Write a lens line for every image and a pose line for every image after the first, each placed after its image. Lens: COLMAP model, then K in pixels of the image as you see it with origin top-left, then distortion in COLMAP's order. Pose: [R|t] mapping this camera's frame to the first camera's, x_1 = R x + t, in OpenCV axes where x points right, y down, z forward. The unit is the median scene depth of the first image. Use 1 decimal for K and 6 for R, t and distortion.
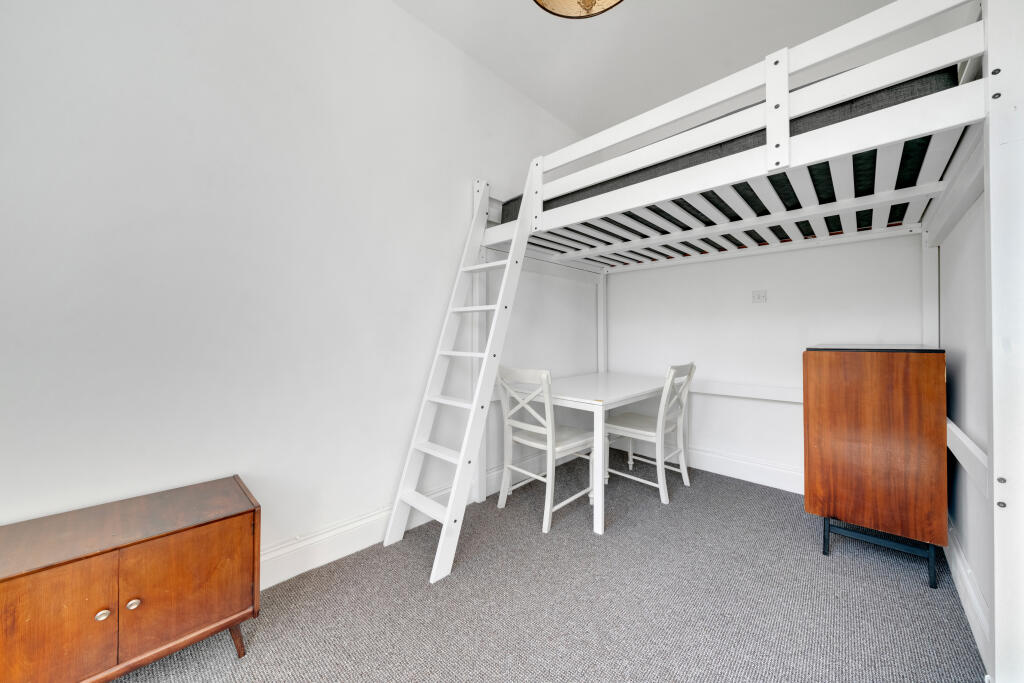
lens RADIAL K [[362.5, 0, 512.9], [0, 362.5, 330.9], [0, 0, 1]] dist [0.011458, -0.000060]
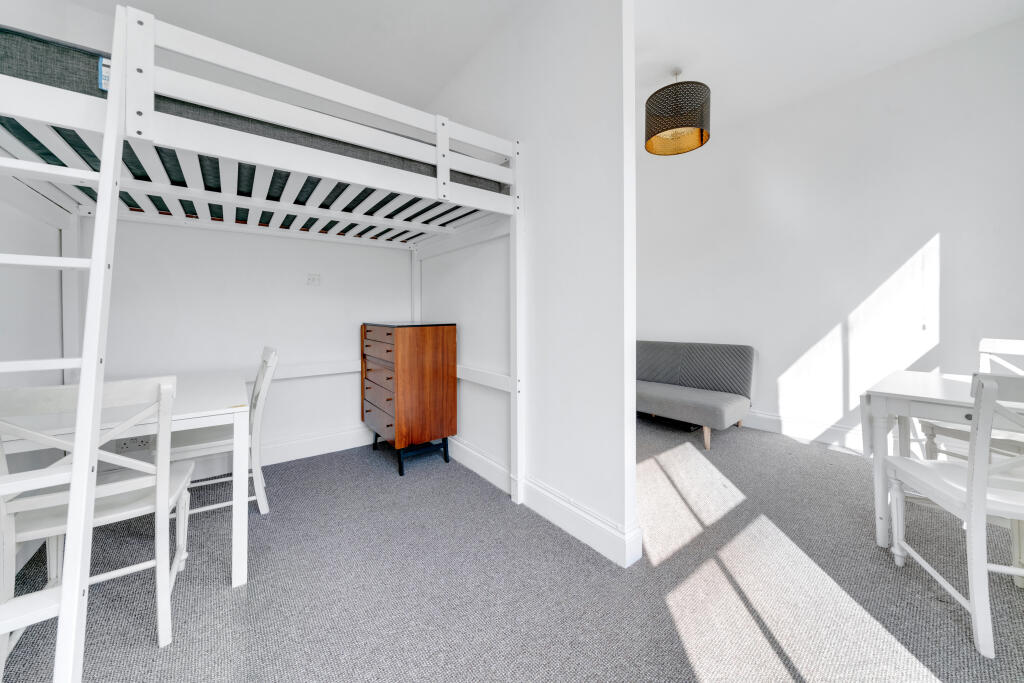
lens RADIAL K [[368.8, 0, 512.1], [0, 368.8, 315.8], [0, 0, 1]] dist [-0.001005, -0.000115]
pose [[0.152345, -0.000644, 0.988327, -0.440918], [0.003010, 0.999995, 0.000187, 0.007450], [-0.988323, 0.002946, 0.152346, 0.351108]]
